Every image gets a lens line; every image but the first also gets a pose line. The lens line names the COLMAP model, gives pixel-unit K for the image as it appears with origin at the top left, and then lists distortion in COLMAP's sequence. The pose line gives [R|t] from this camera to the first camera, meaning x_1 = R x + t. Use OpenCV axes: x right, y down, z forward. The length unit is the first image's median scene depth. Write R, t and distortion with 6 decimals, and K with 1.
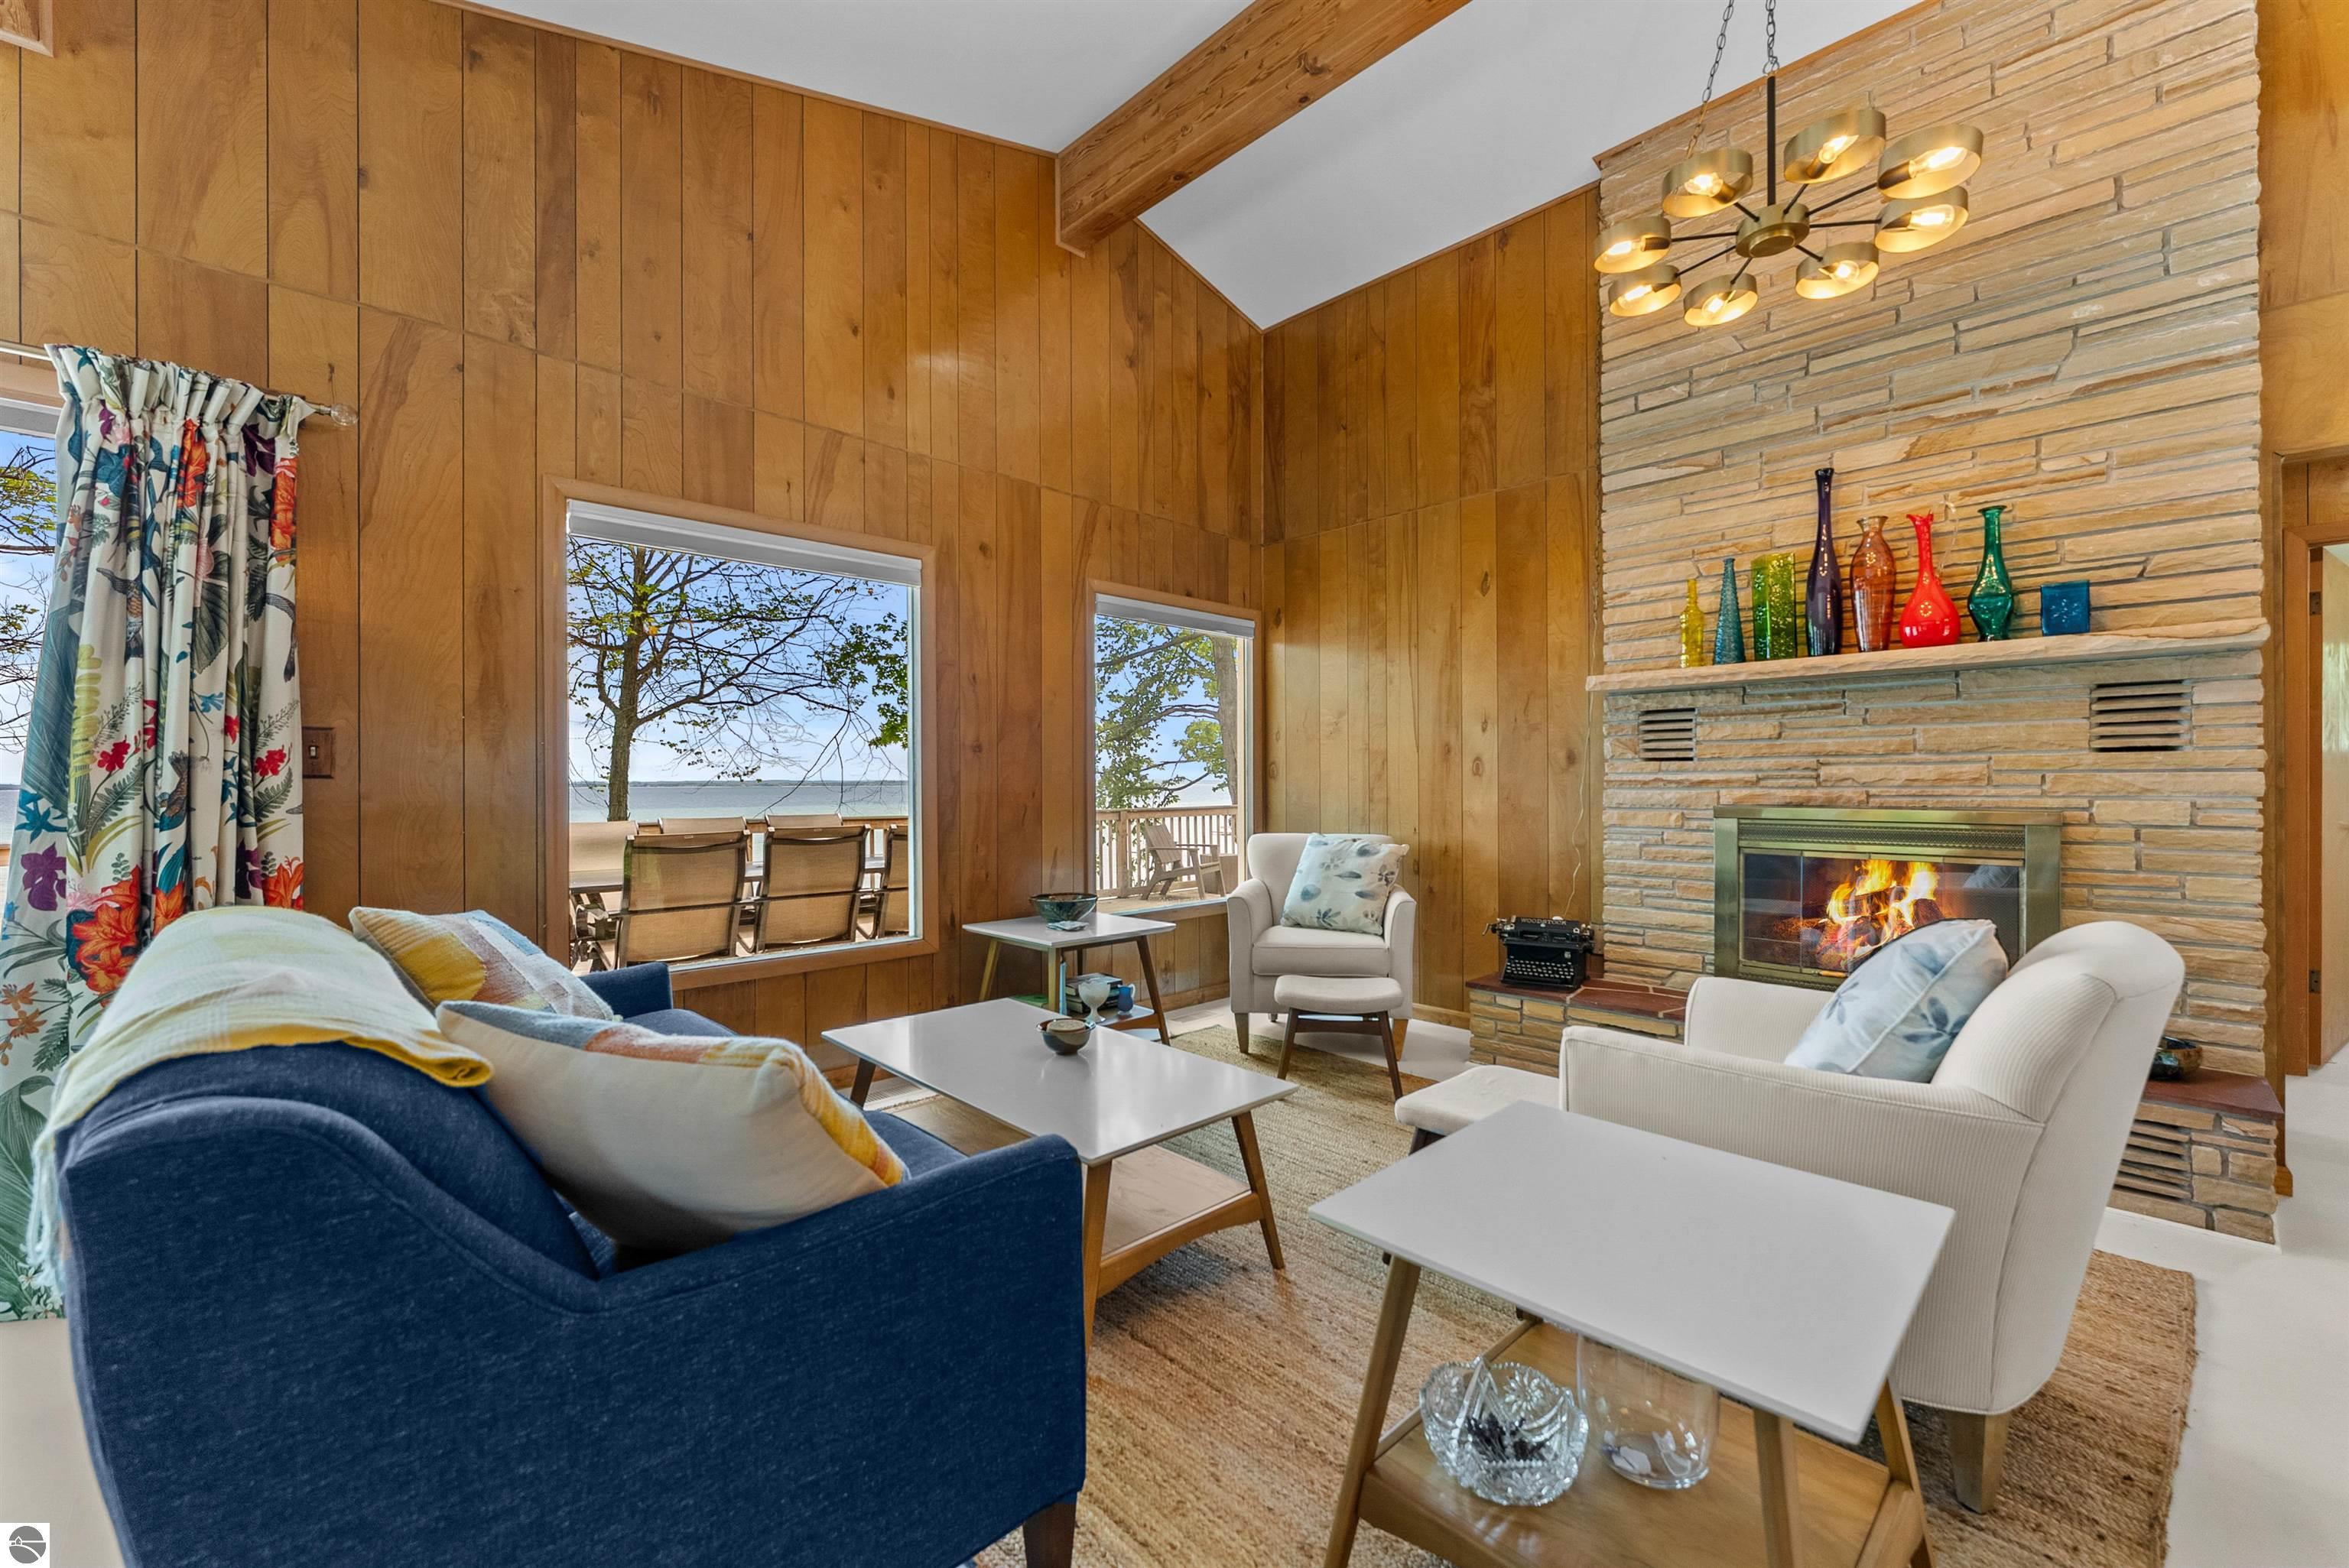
lens RADIAL K [[945.3, 0, 1178.6], [0, 945.3, 786.1], [0, 0, 1]] dist [-0.002088, 0.000196]
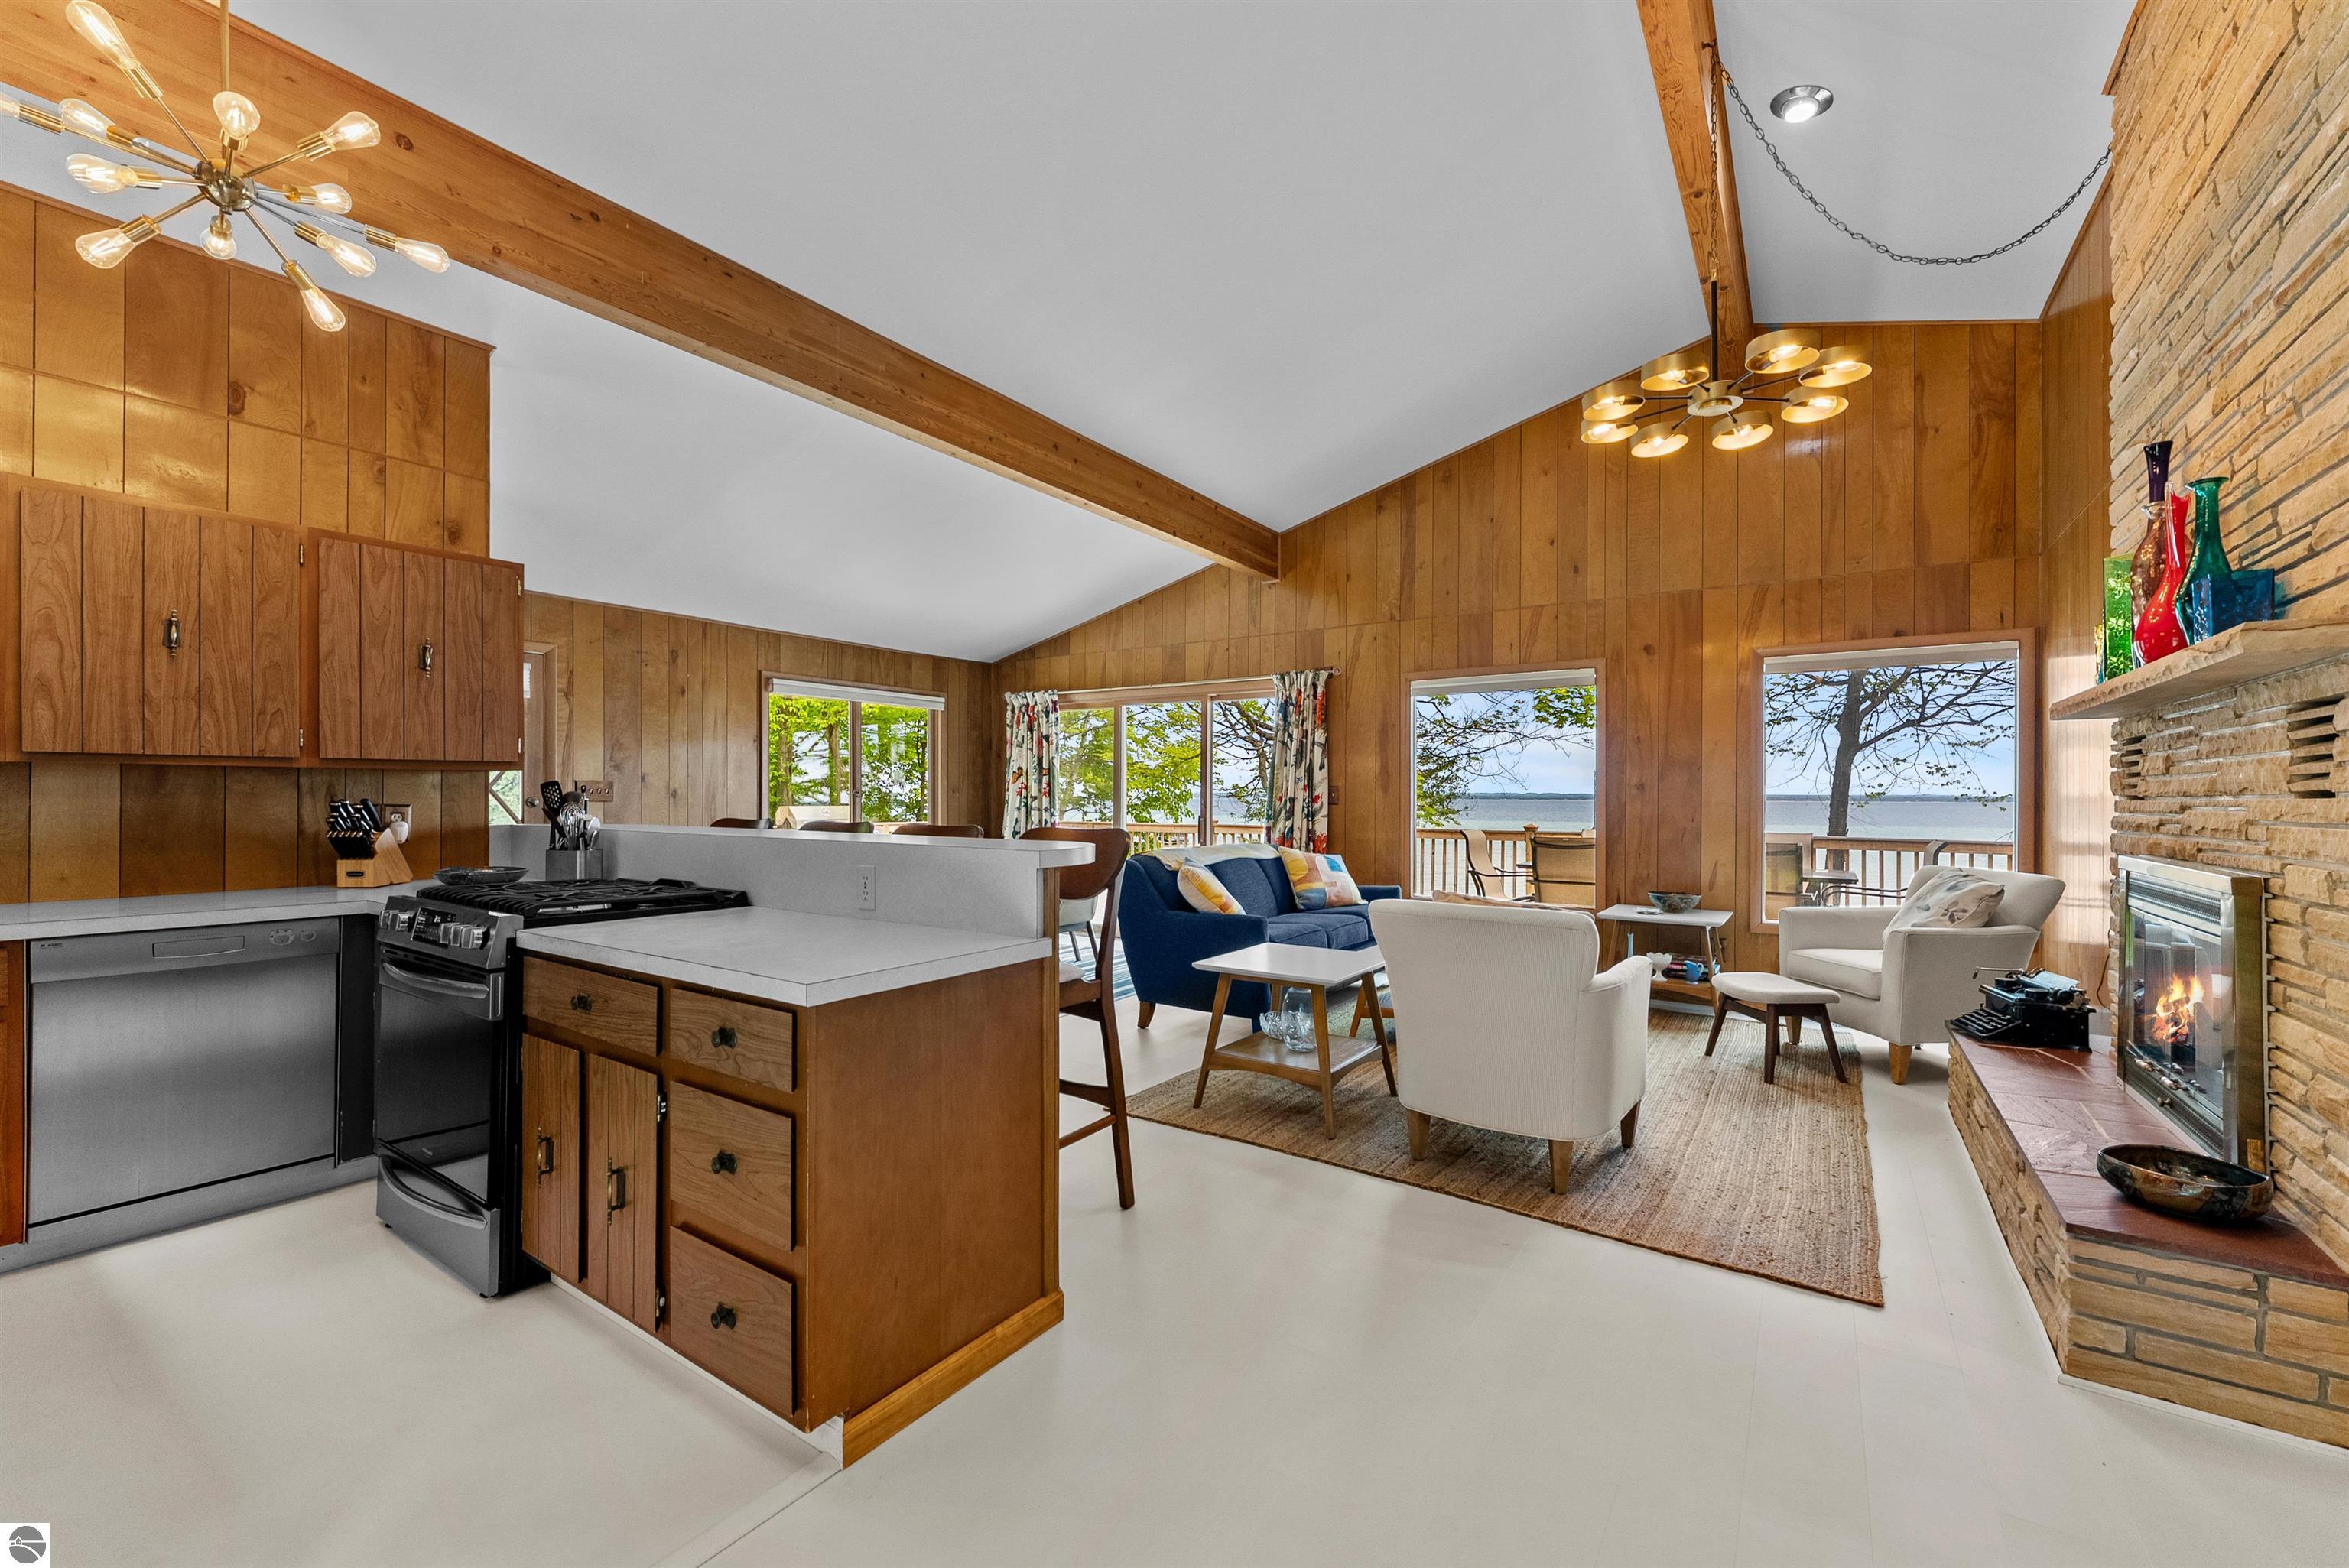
lens RADIAL K [[945.3, 0, 1195.7], [0, 945.3, 792.9], [0, 0, 1]] dist [-0.002088, 0.000196]
pose [[0.207366, 0.001024, -0.978263, 1.333308], [-0.008305, 0.999965, -0.000714, -0.029018], [0.978228, 0.008273, 0.207368, 0.030038]]
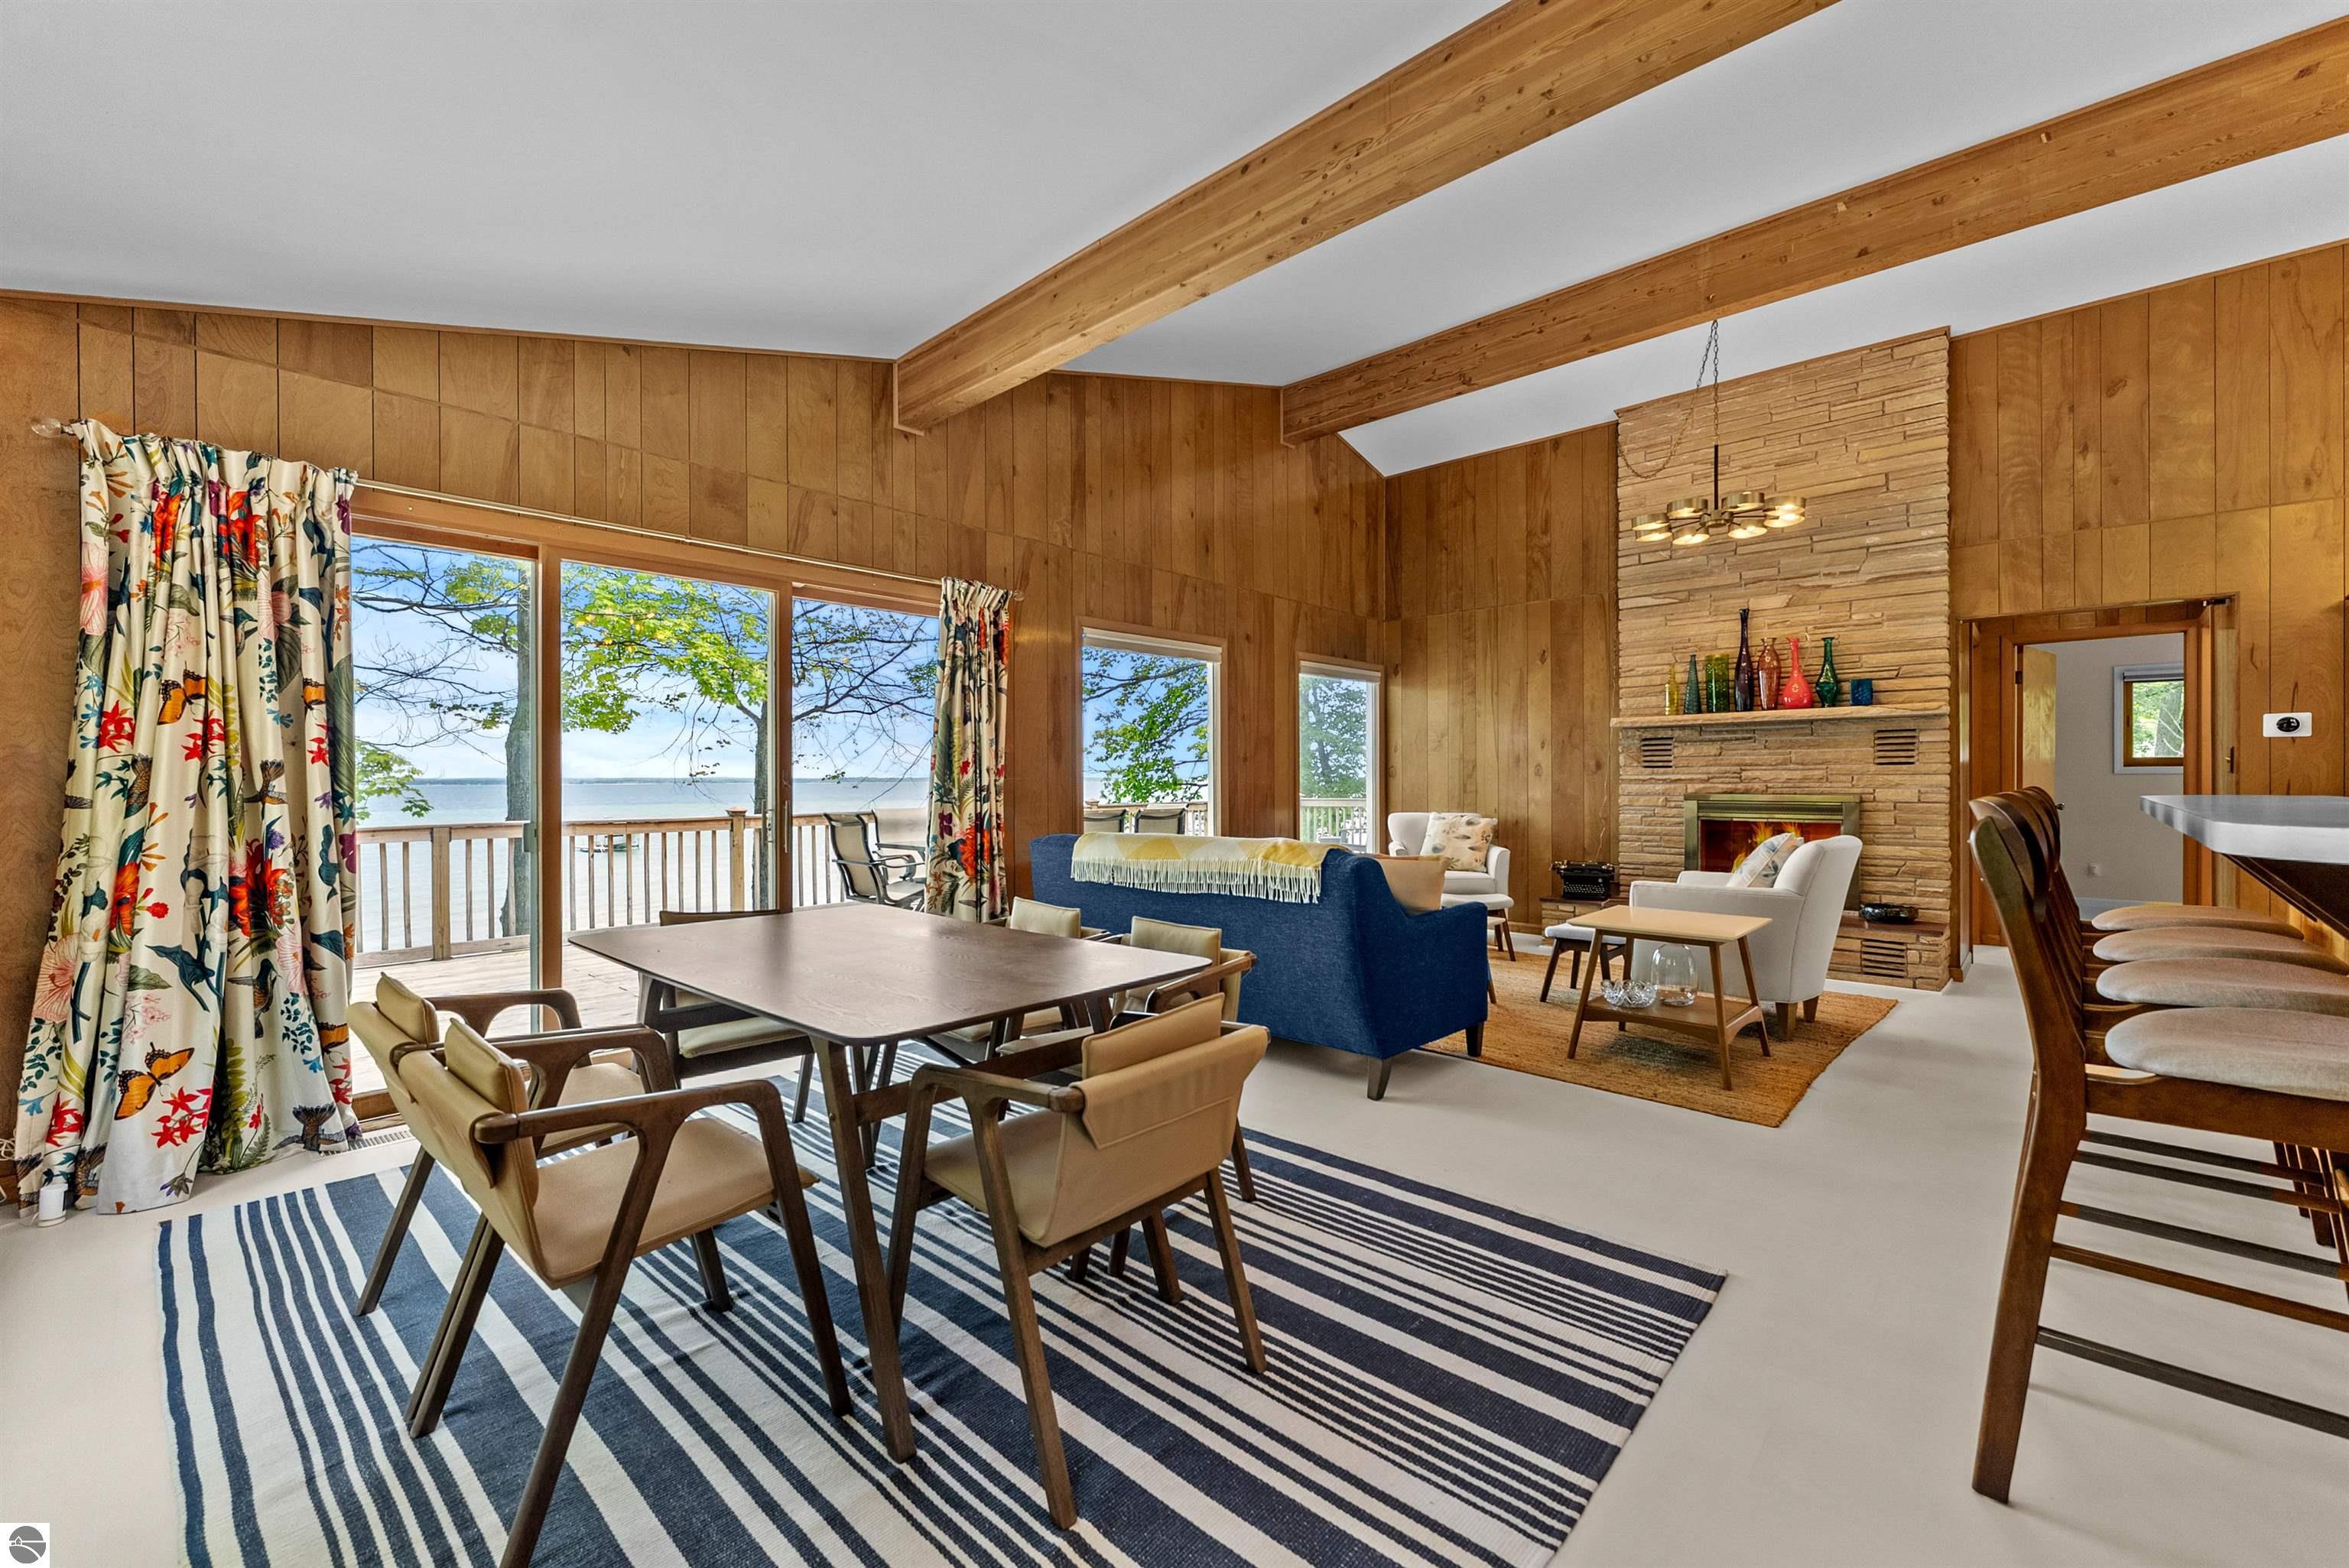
lens RADIAL K [[945.3, 0, 1181.8], [0, 945.3, 787.4], [0, 0, 1]] dist [-0.002088, 0.000196]
pose [[0.998937, -0.000420, 0.046100, -0.495455], [0.000221, 0.999991, 0.004324, 0.002100], [-0.046102, -0.004309, 0.998927, -0.789601]]
